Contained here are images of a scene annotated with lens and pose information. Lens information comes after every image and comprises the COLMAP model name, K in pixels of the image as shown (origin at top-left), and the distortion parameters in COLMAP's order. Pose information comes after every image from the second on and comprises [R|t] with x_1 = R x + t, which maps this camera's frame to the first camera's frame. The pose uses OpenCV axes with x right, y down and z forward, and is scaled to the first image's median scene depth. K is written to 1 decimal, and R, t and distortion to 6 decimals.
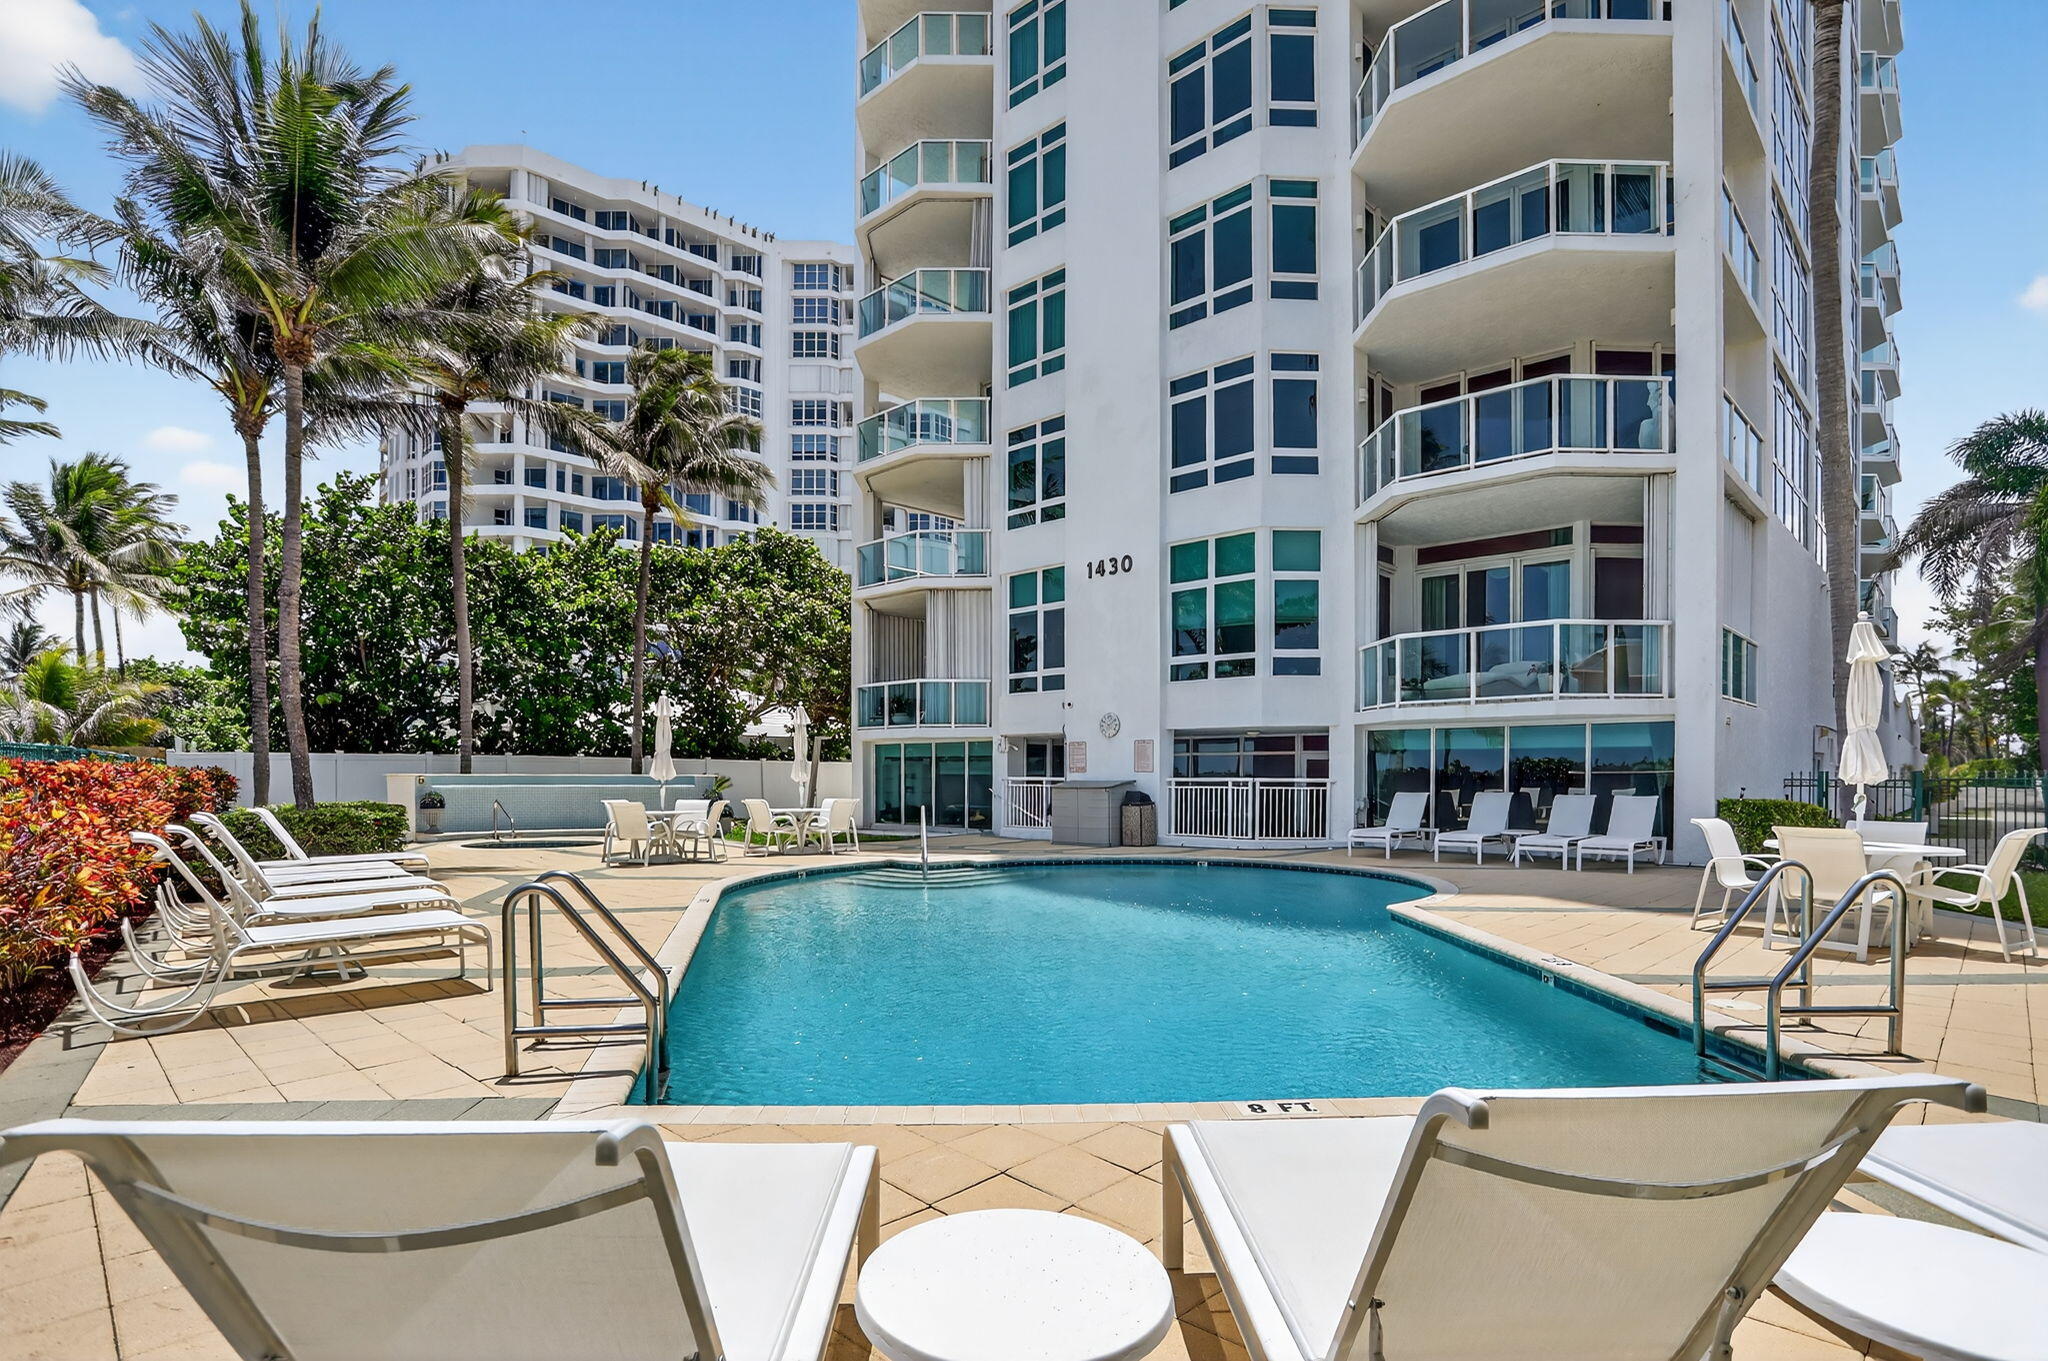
lens RADIAL K [[1008.0, 0, 1107.7], [0, 1008.0, 785.5], [0, 0, 1]] dist [-0.000714, 0.000972]
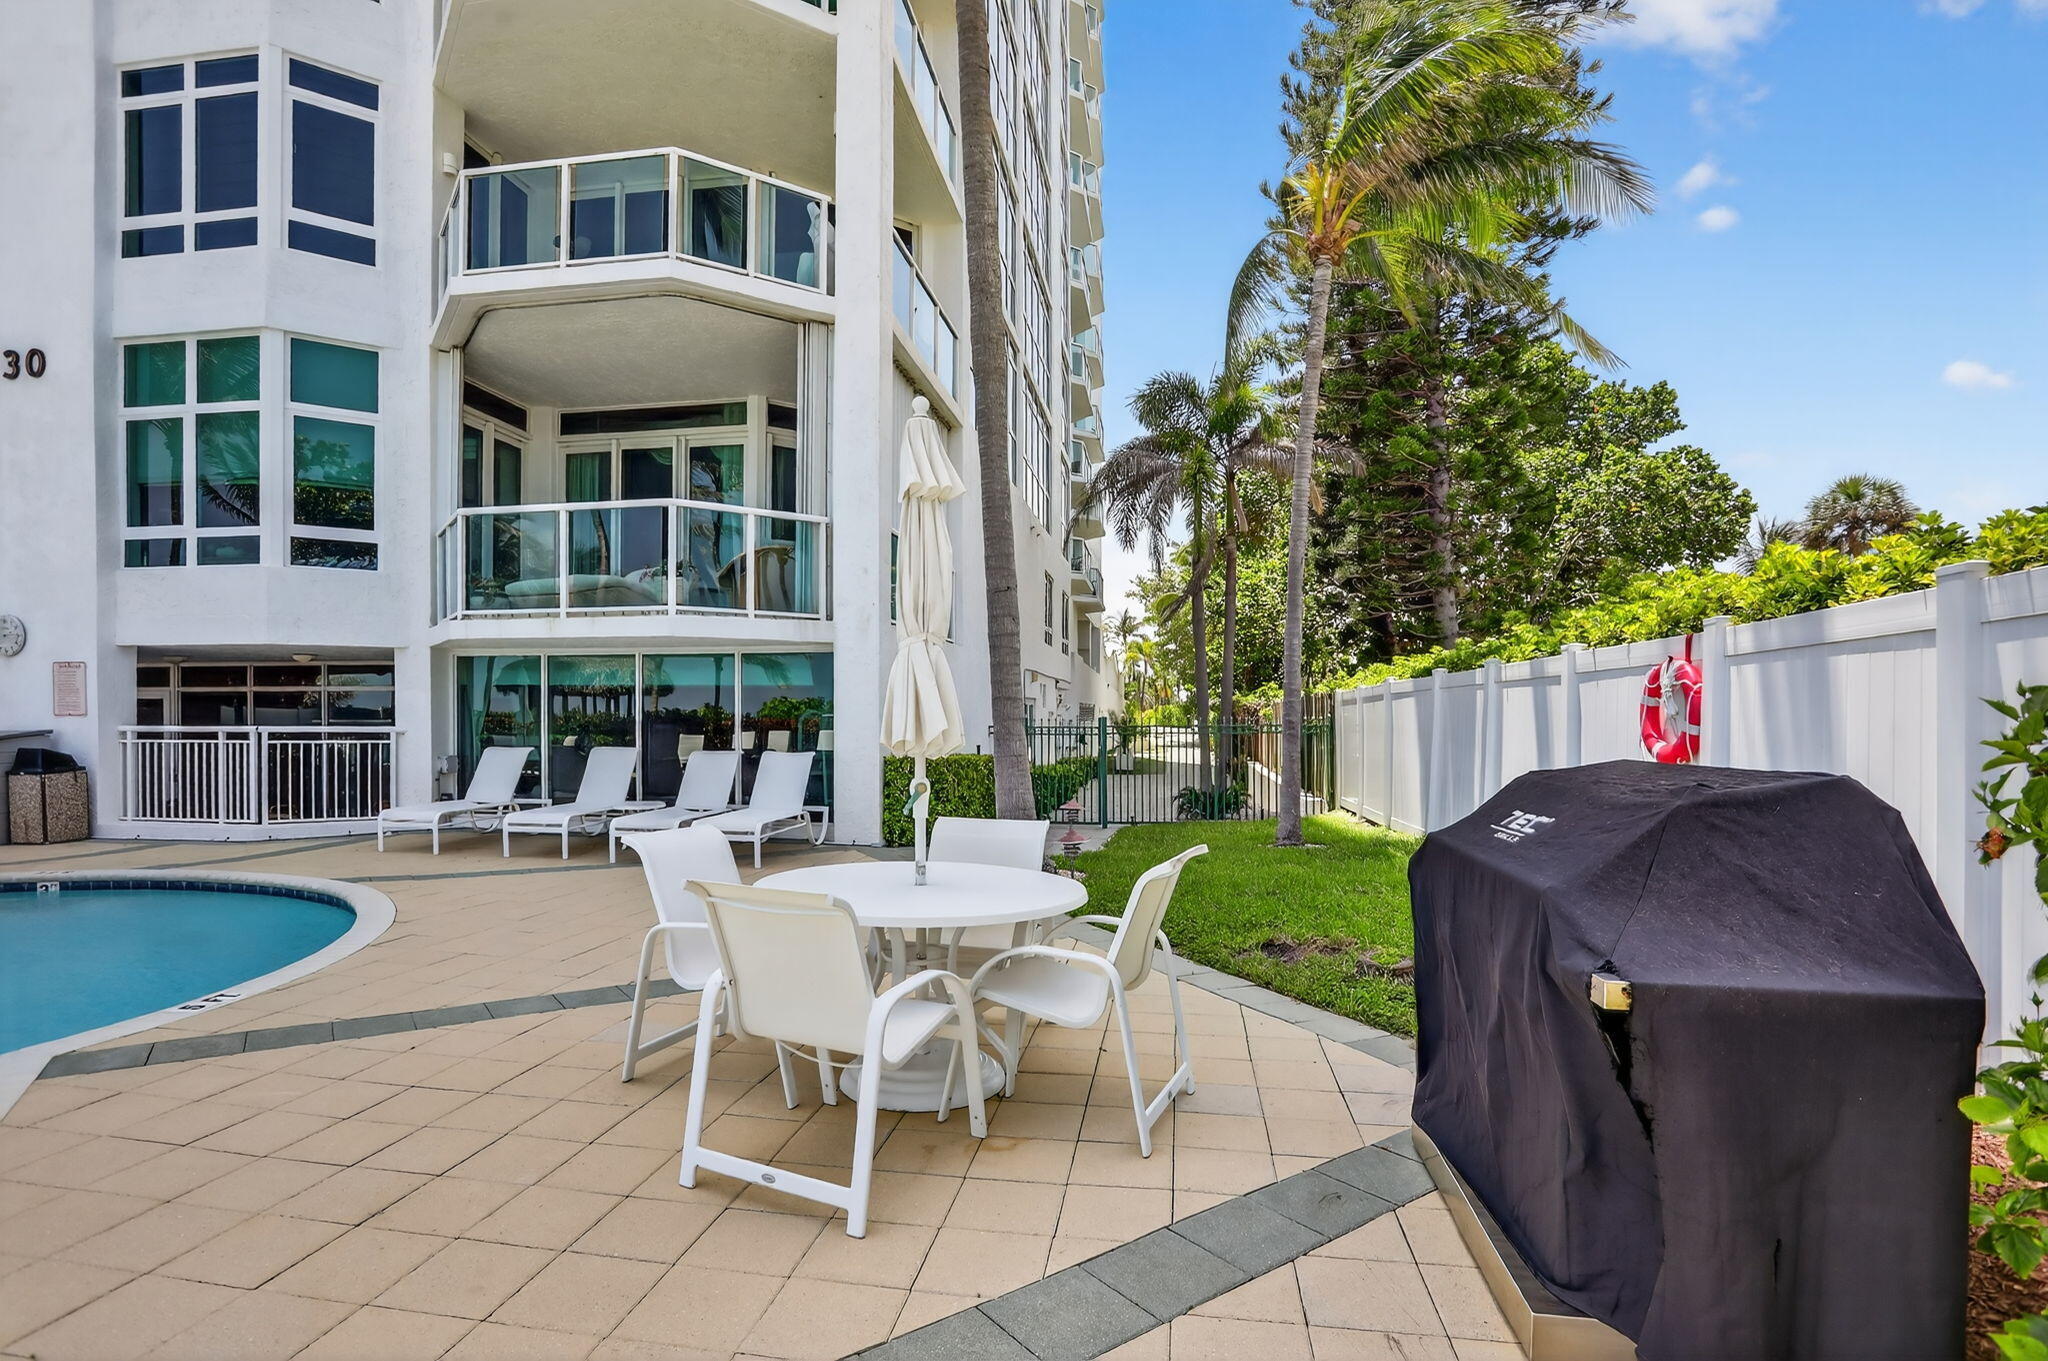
lens RADIAL K [[1032.6, 0, 1011.3], [0, 1032.6, 710.7], [0, 0, 1]] dist [-0.050439, 0.029329]
pose [[0.843178, 0.005066, 0.537611, 0.200786], [0.003664, 0.999878, -0.015169, -0.005996], [-0.537623, 0.014760, 0.843056, 0.217172]]
